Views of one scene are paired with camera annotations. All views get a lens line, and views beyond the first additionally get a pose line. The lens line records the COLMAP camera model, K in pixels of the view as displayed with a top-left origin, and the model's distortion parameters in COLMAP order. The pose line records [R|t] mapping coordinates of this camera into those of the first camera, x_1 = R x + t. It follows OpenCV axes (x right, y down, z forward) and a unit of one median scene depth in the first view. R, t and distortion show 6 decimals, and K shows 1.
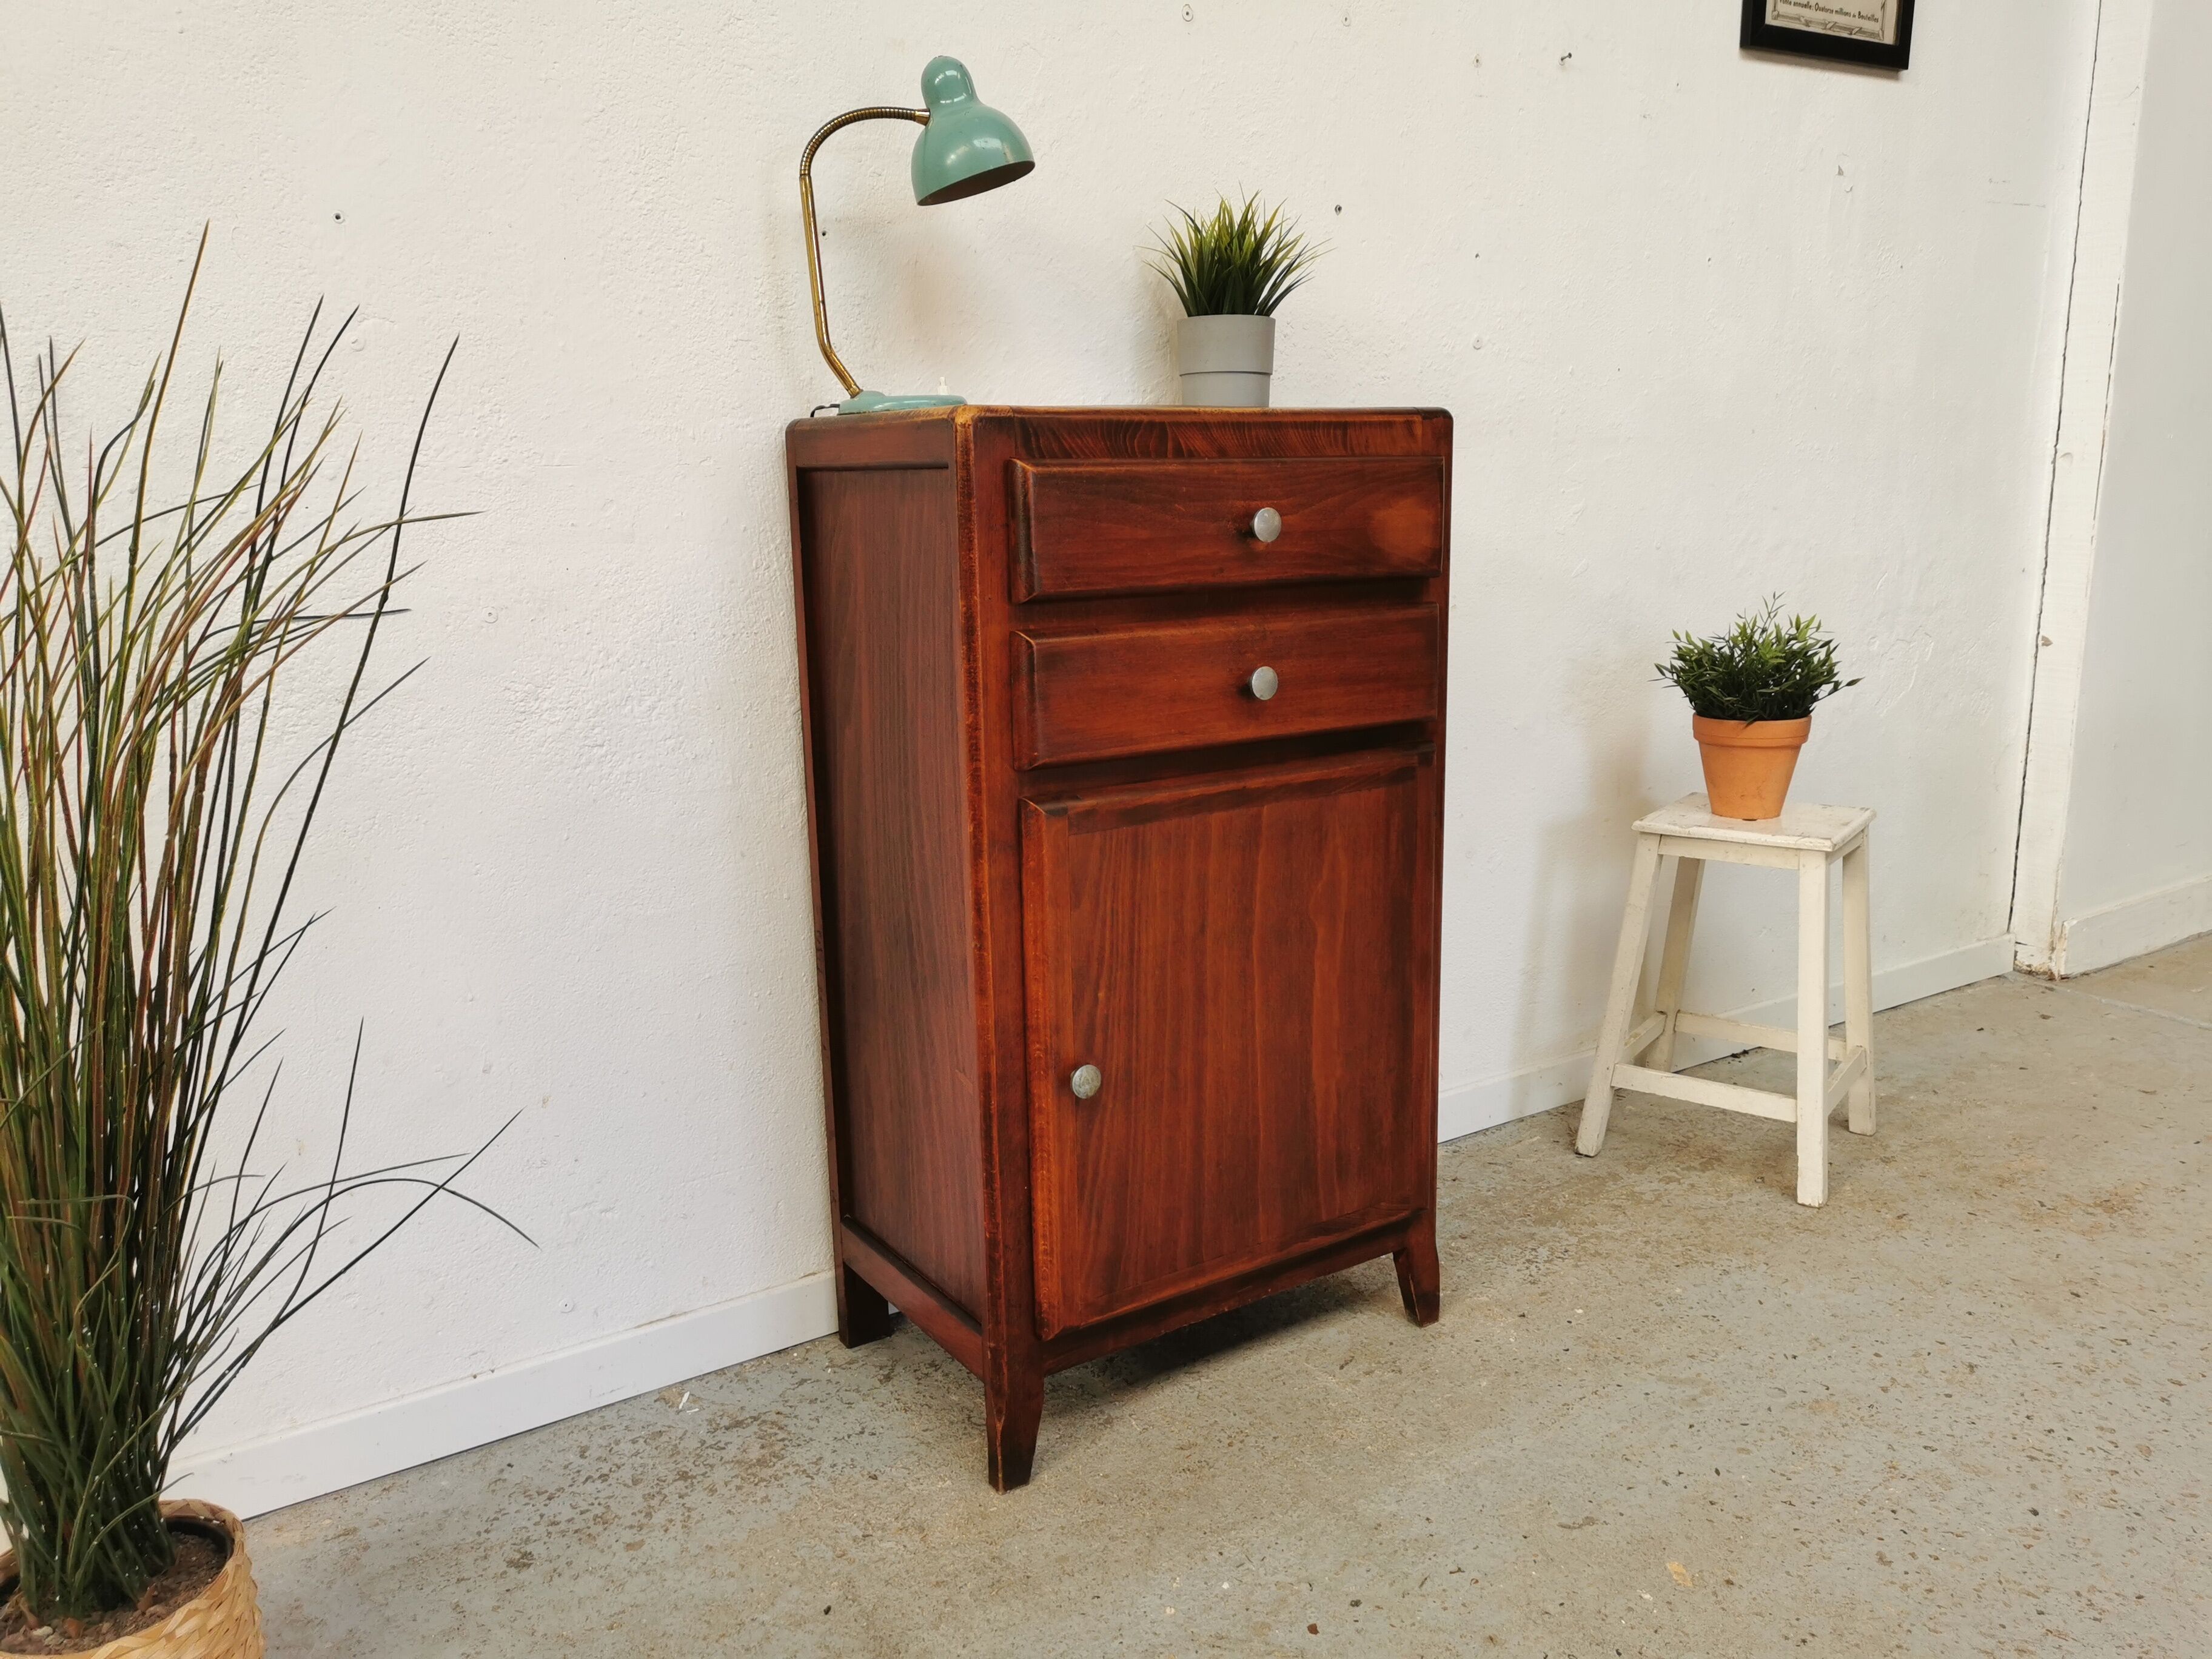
lens RADIAL K [[1701.7, 0, 1111.0], [0, 1701.7, 827.9], [0, 0, 1]] dist [0.069067, -0.078359]
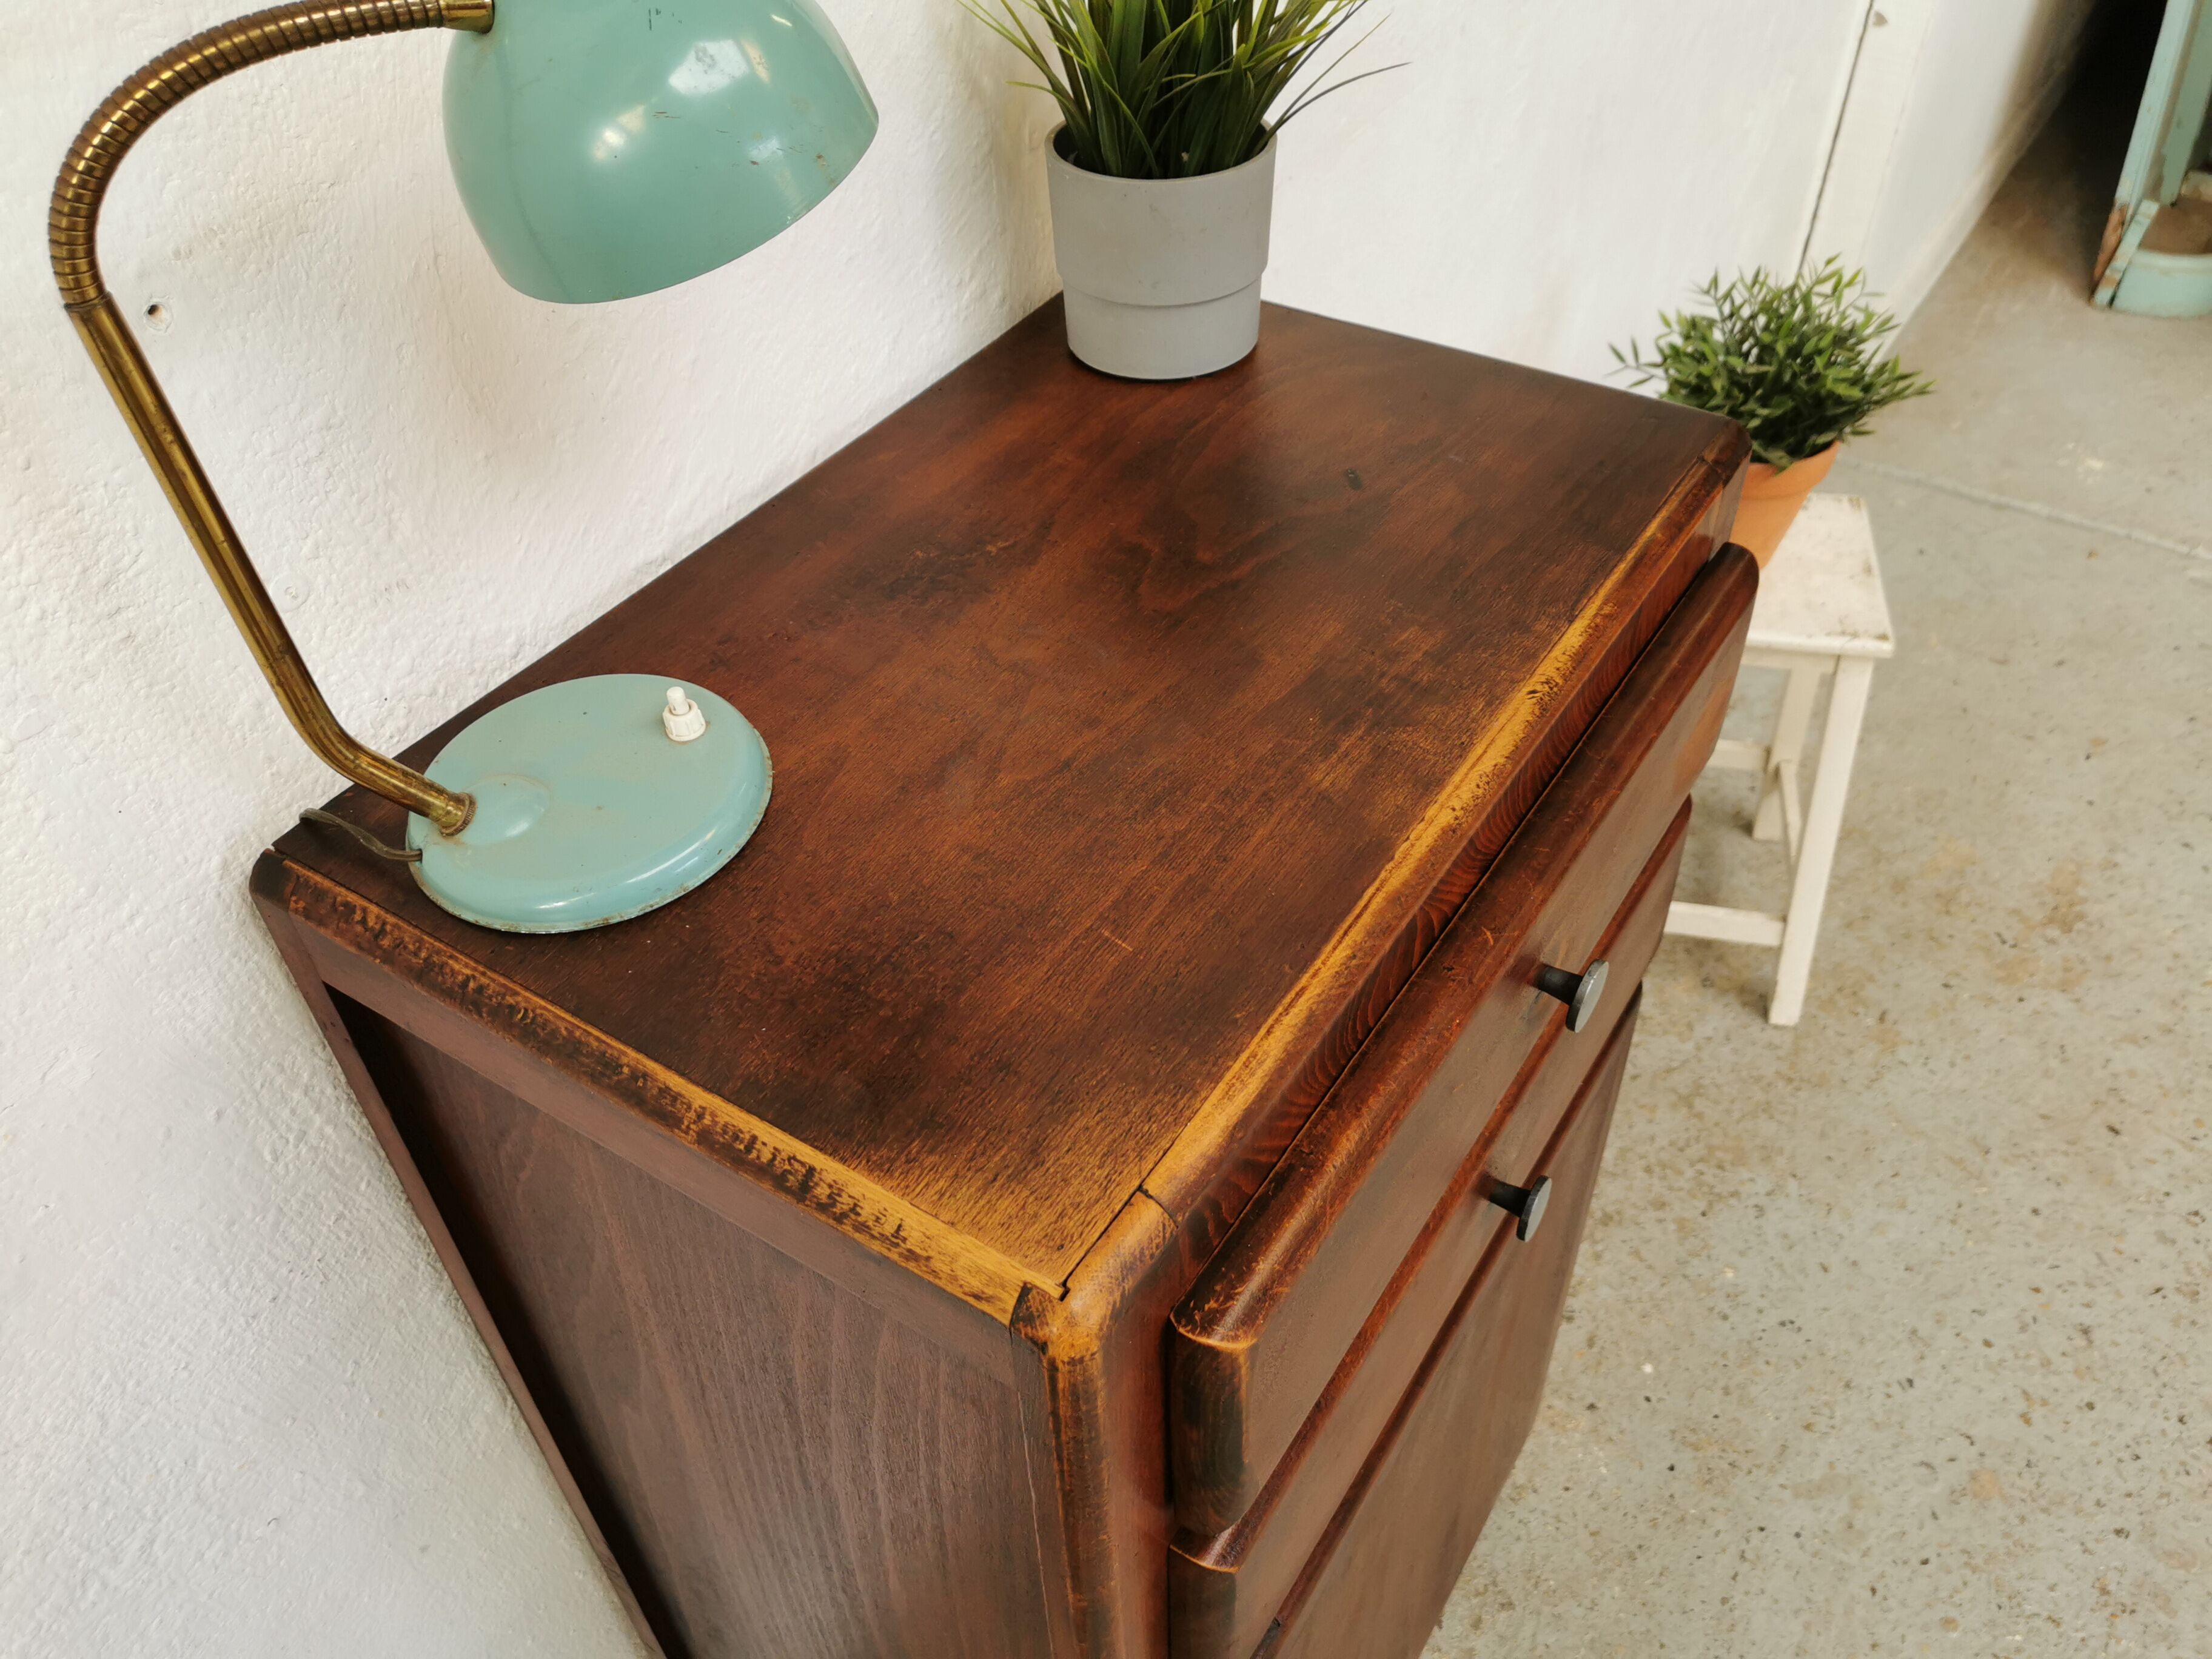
lens RADIAL K [[1712.0, 0, 1108.0], [0, 1712.0, 829.2], [0, 0, 1]] dist [0.065572, -0.081982]
pose [[0.921450, -0.273462, 0.275949, -0.123279], [0.096682, 0.849368, 0.518871, -0.422845], [-0.376274, -0.451435, 0.809089, 0.657446]]
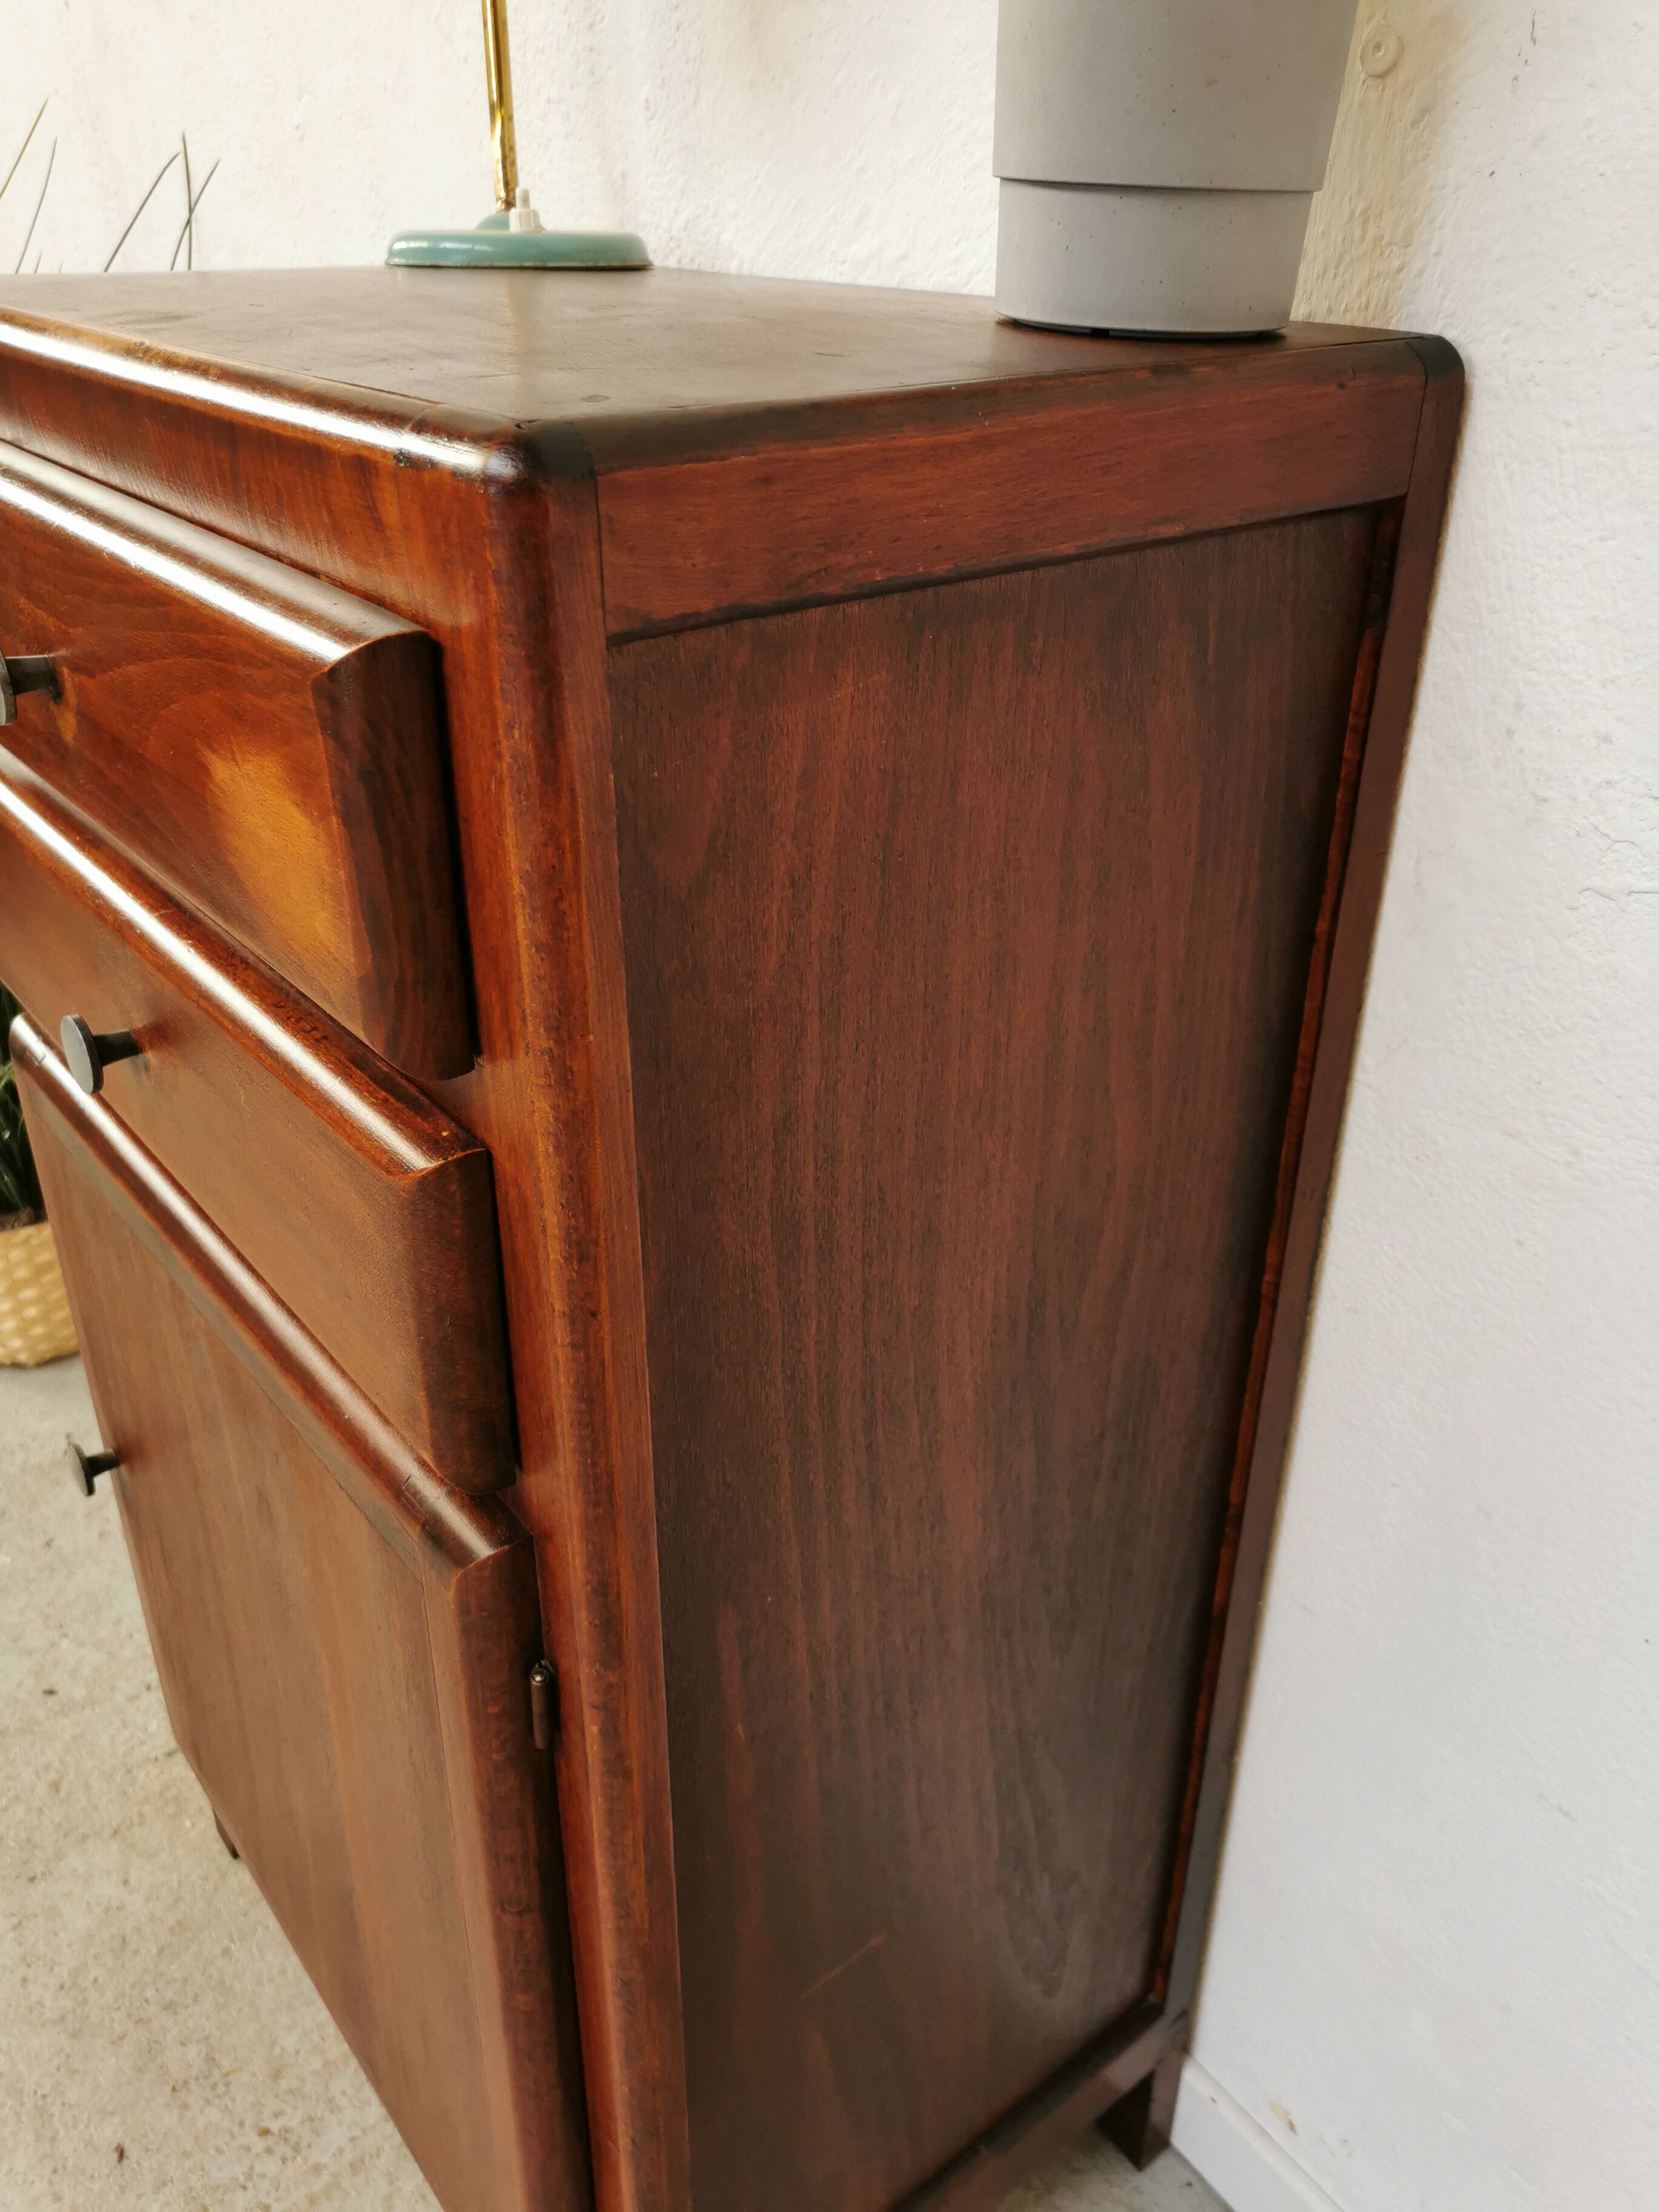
lens RADIAL K [[1735.2, 0, 829.5], [0, 1735.2, 1106.0], [0, 0, 1]] dist [0.013327, -0.000182]
pose [[0.074832, 0.496012, -0.865085, 0.447860], [-0.216691, 0.854876, 0.471415, -0.294215], [0.973368, 0.152180, 0.171453, 1.048306]]
